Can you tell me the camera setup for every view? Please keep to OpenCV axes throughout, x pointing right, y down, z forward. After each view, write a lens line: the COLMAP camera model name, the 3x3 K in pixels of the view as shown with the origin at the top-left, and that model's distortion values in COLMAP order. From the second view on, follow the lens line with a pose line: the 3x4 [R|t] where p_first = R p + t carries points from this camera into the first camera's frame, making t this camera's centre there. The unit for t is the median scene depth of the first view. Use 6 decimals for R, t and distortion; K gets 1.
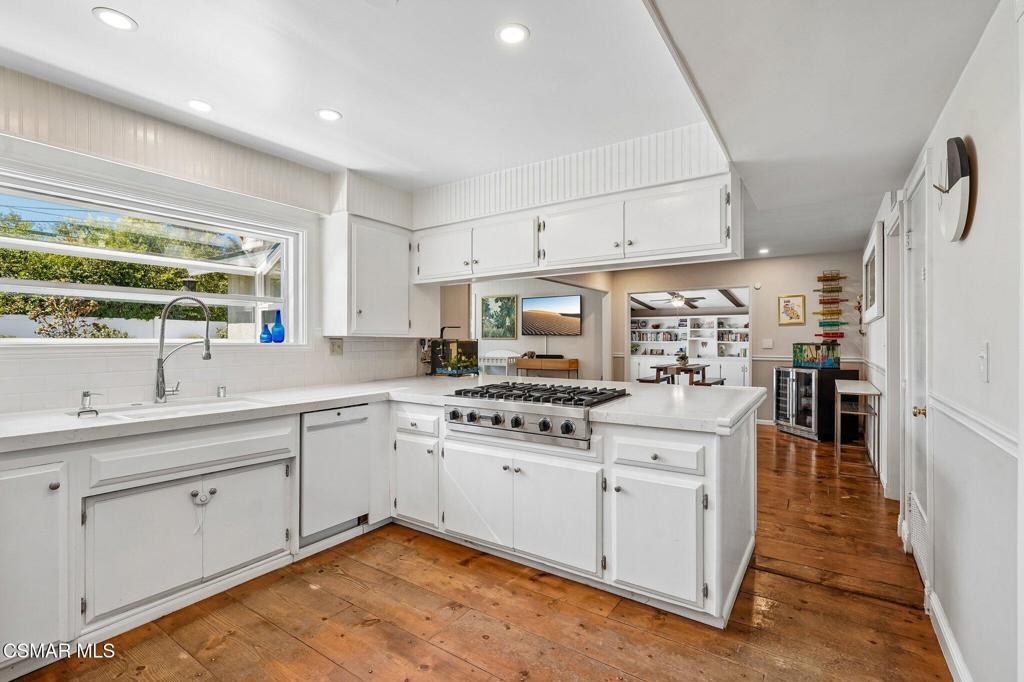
lens RADIAL K [[463.2, 0, 513.1], [0, 463.2, 343.5], [0, 0, 1]] dist [-0.001279, 0.000147]
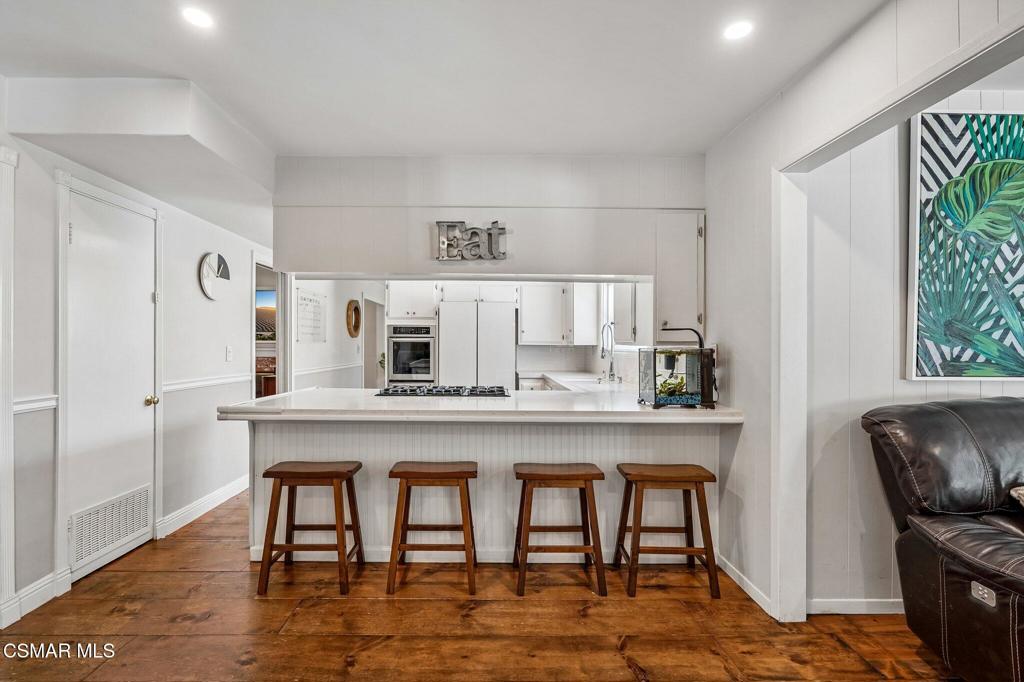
lens RADIAL K [[475.6, 0, 495.0], [0, 475.6, 345.9], [0, 0, 1]] dist [-0.005547, 0.000614]
pose [[-0.826022, -0.004423, -0.563621, 0.296743], [-0.011085, 0.999903, 0.008399, -0.010197], [0.563529, 0.013185, -0.825991, 0.941493]]
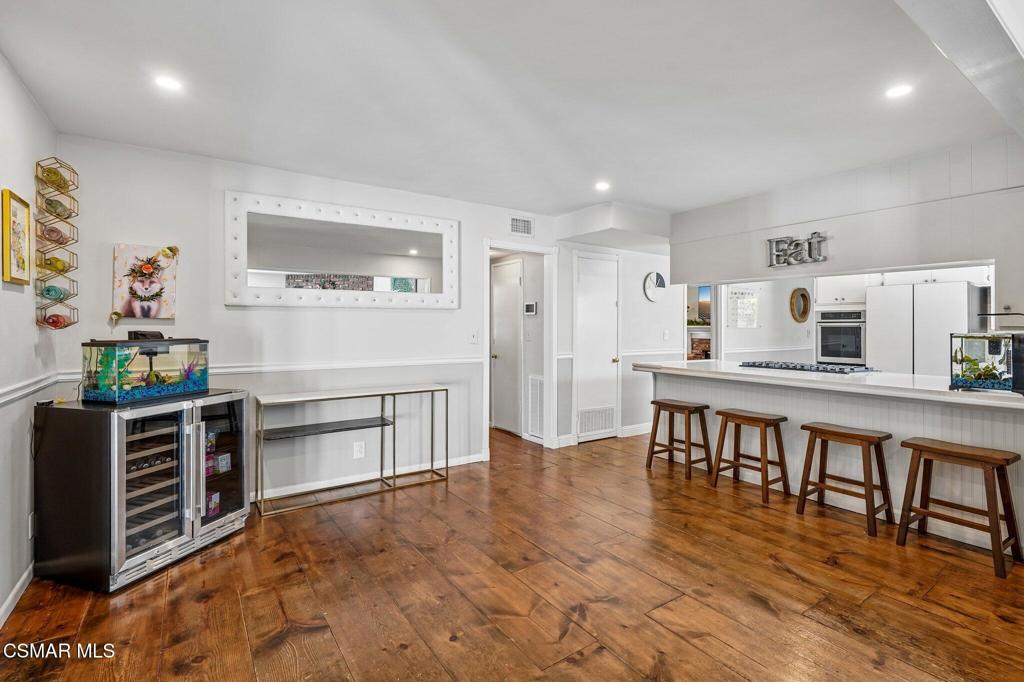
lens RADIAL K [[478.5, 0, 512.3], [0, 478.5, 323.1], [0, 0, 1]] dist [0.002128, 0.000335]
pose [[-0.928050, -0.000864, 0.372455, 0.160946], [-0.000706, 1.000000, 0.000561, -0.015810], [-0.372456, 0.000257, -0.928050, 1.244225]]
